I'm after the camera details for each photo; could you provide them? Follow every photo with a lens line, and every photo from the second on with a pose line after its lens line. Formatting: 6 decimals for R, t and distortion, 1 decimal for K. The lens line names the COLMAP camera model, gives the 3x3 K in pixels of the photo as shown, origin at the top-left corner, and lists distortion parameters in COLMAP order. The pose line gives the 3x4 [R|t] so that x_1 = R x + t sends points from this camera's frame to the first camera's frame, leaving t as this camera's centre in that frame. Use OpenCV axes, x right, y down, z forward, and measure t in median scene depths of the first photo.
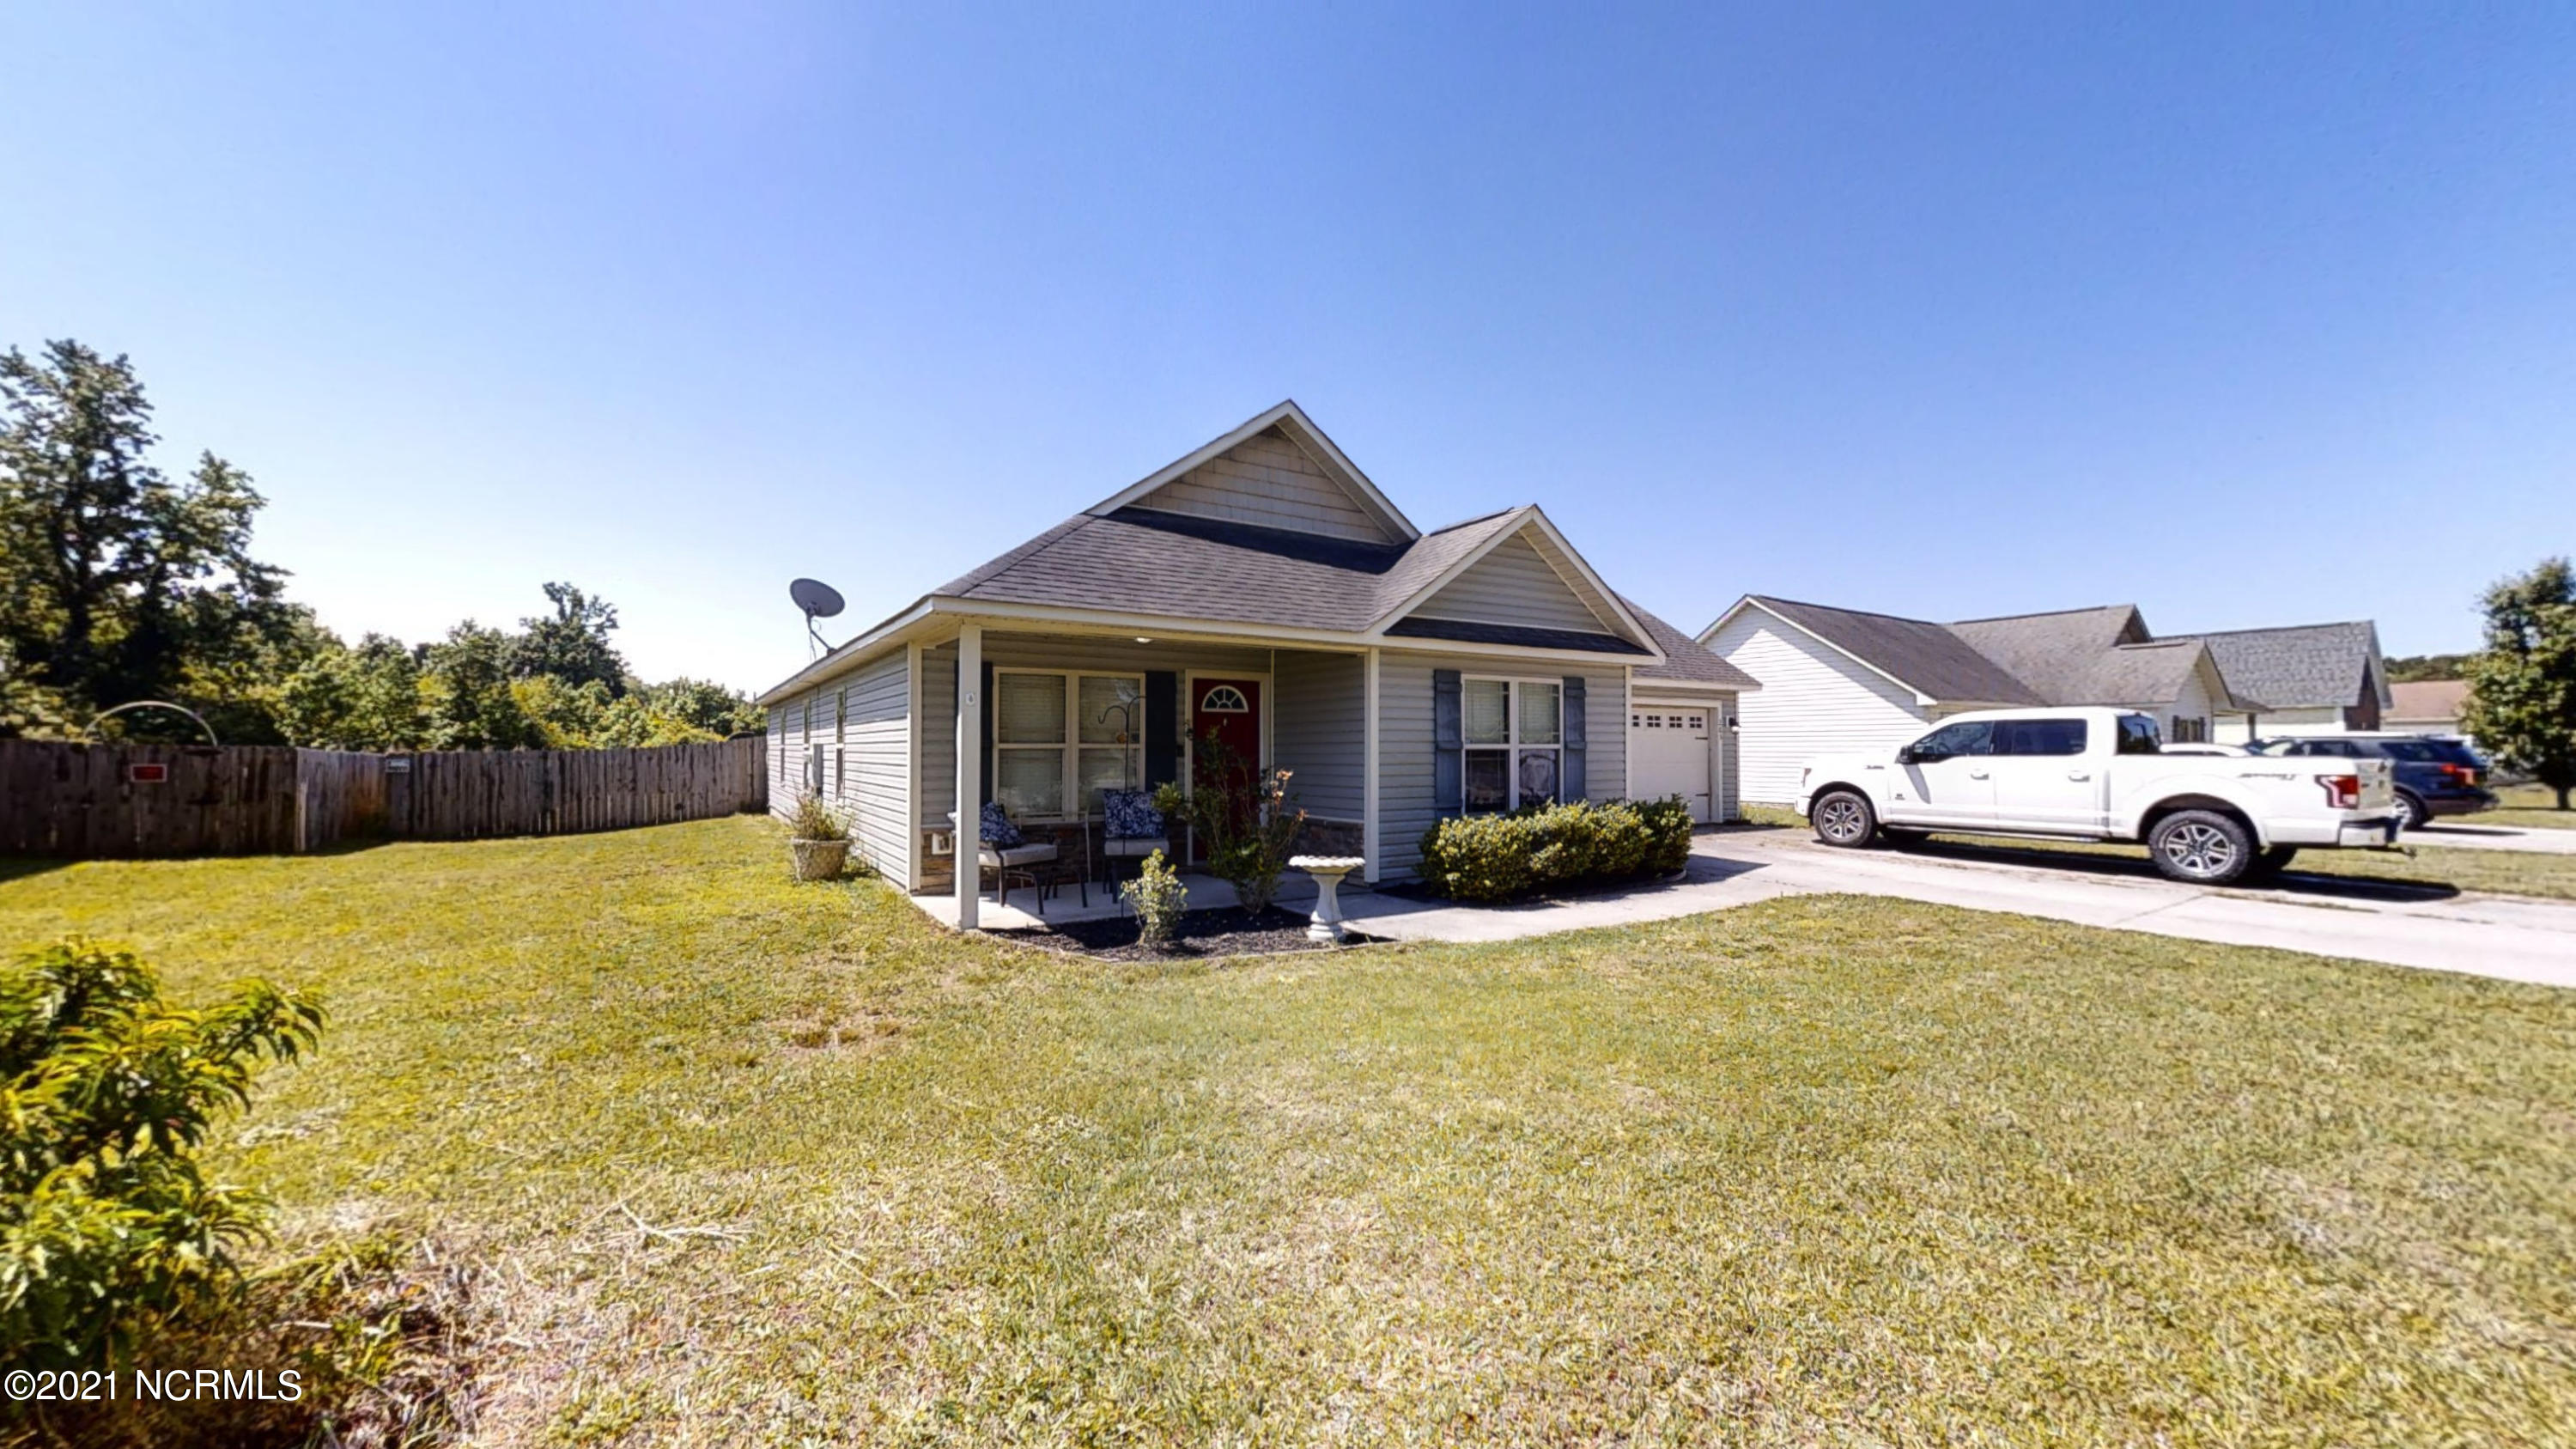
lens RADIAL K [[944.8, 0, 1285.9], [0, 944.8, 732.2], [0, 0, 1]] dist [0.001874, -0.000103]
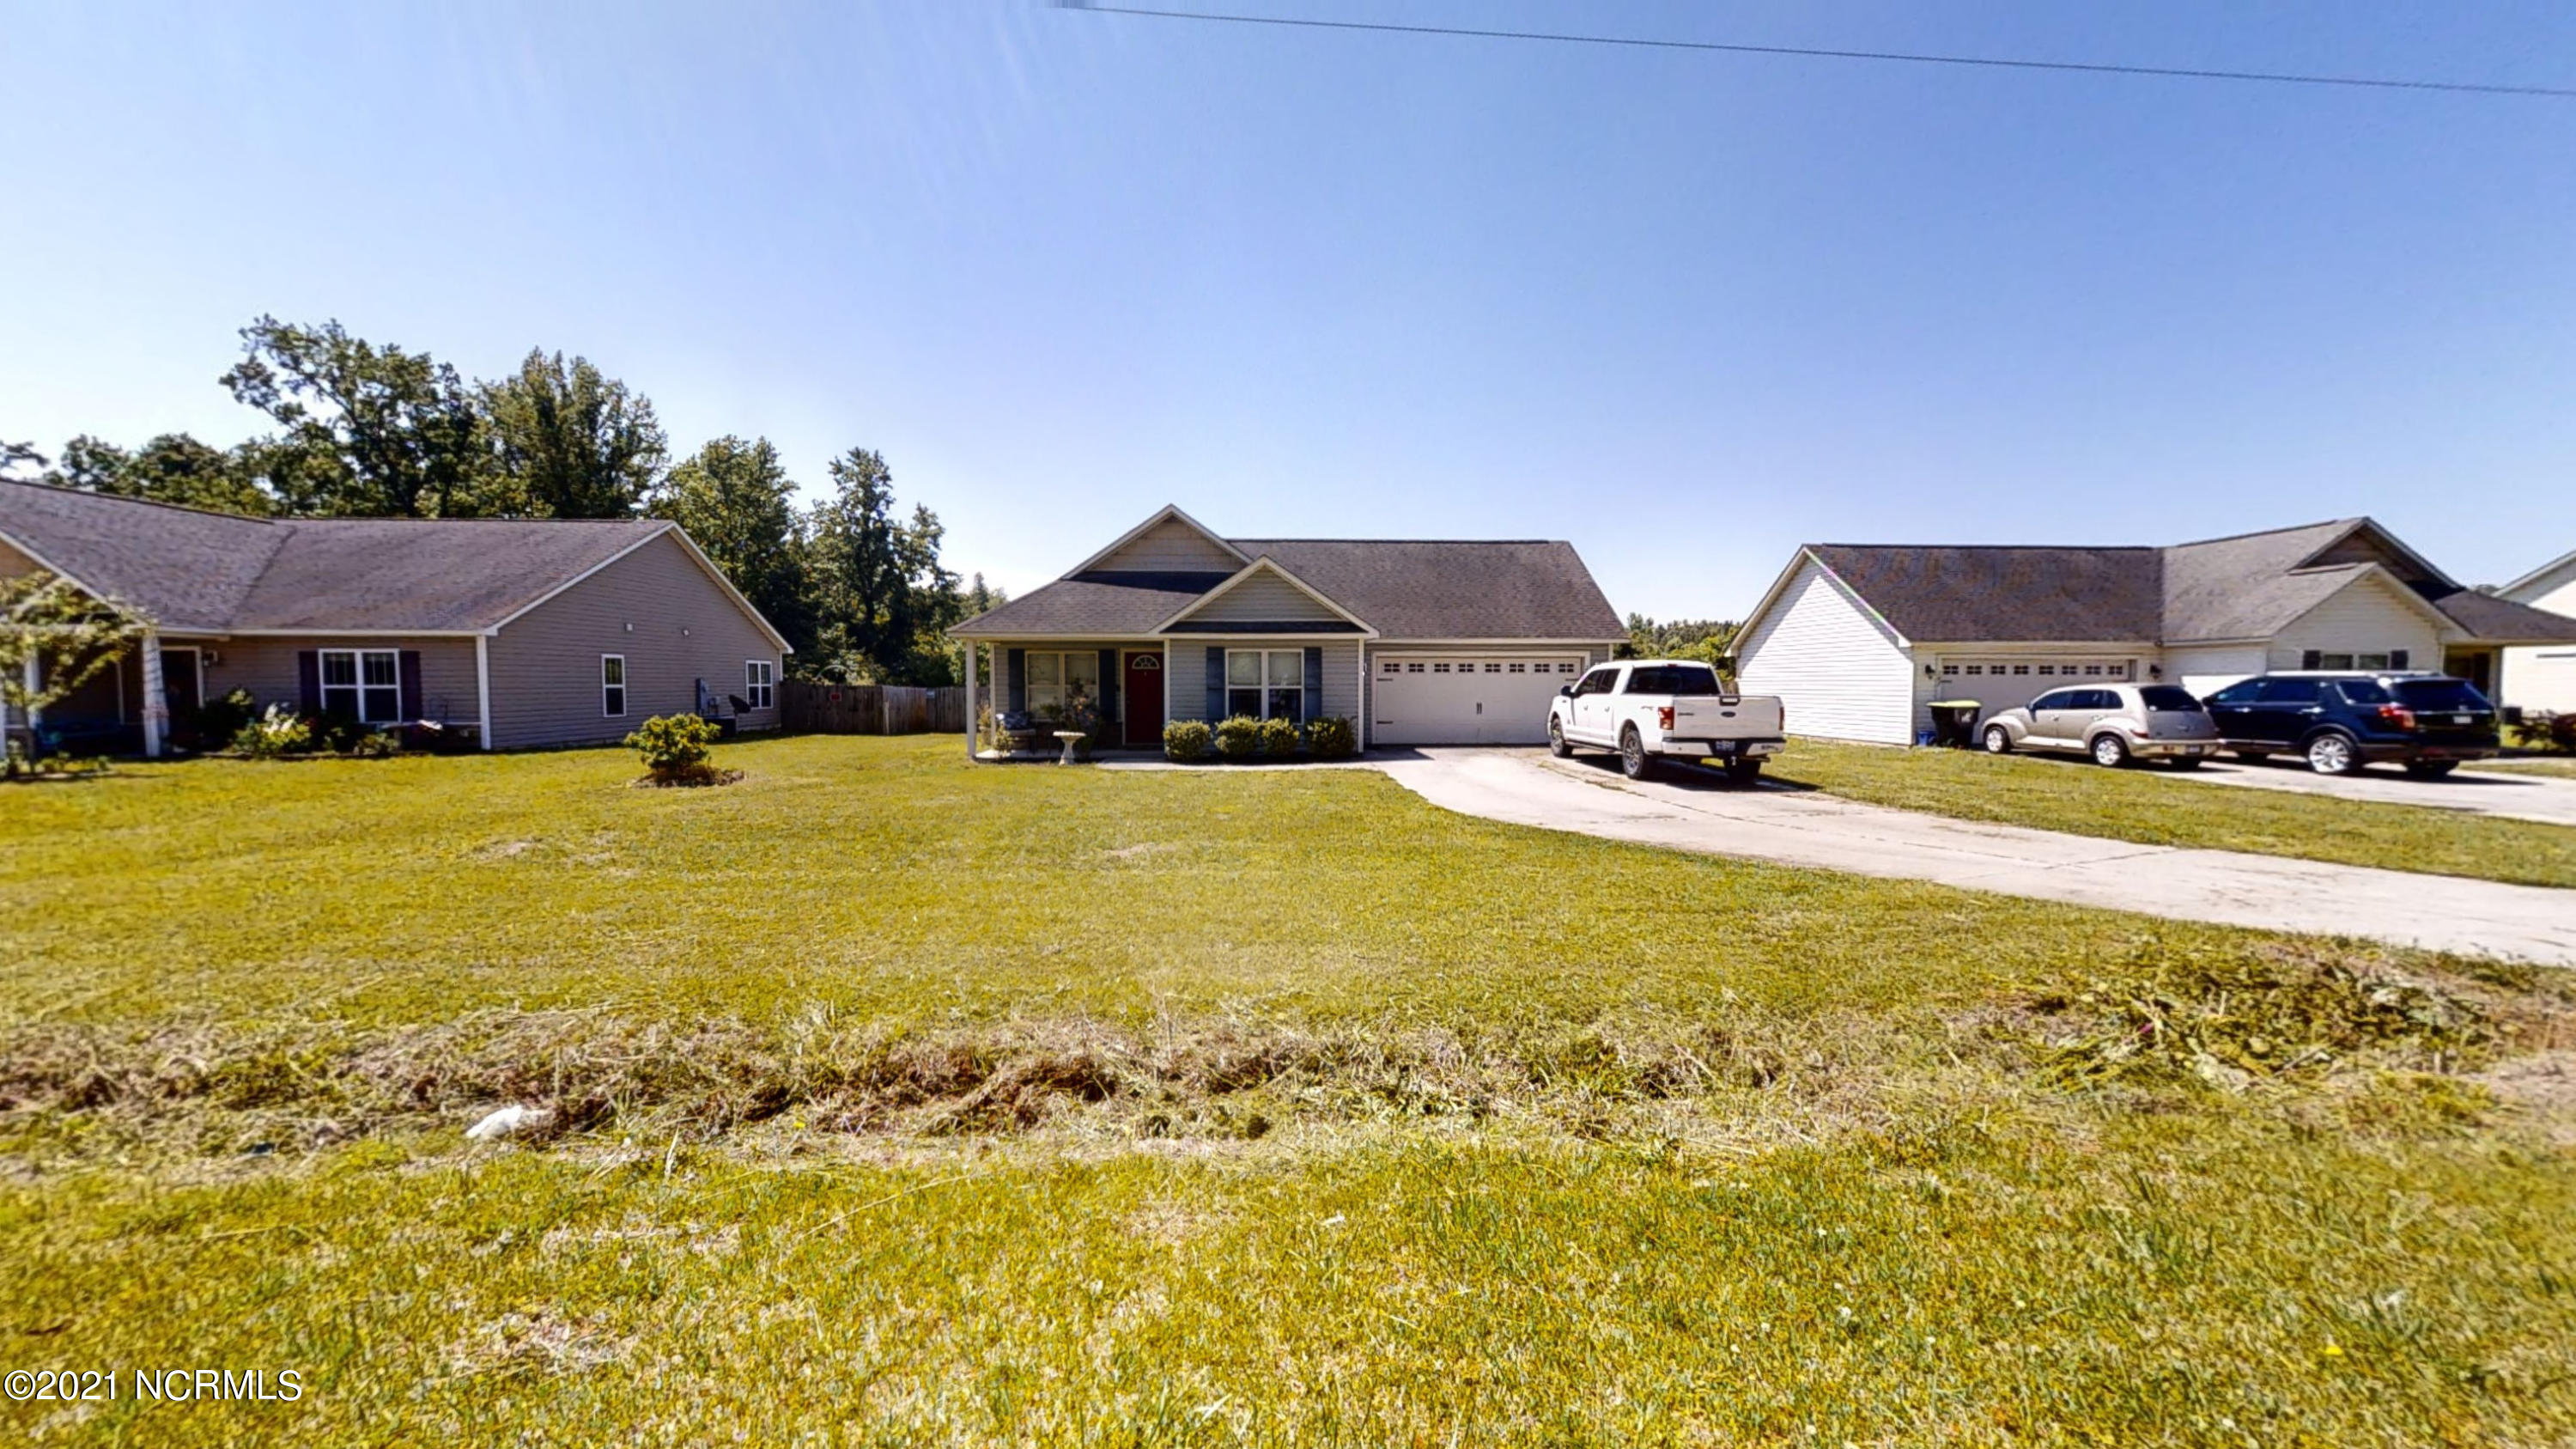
lens RADIAL K [[942.7, 0, 1285.4], [0, 942.7, 732.2], [0, 0, 1]] dist [-0.001472, 0.000166]
pose [[0.864849, 0.025890, -0.501364, 1.161475], [0.008270, 0.997799, 0.065793, -0.016715], [0.501964, -0.061047, 0.862731, -0.548817]]
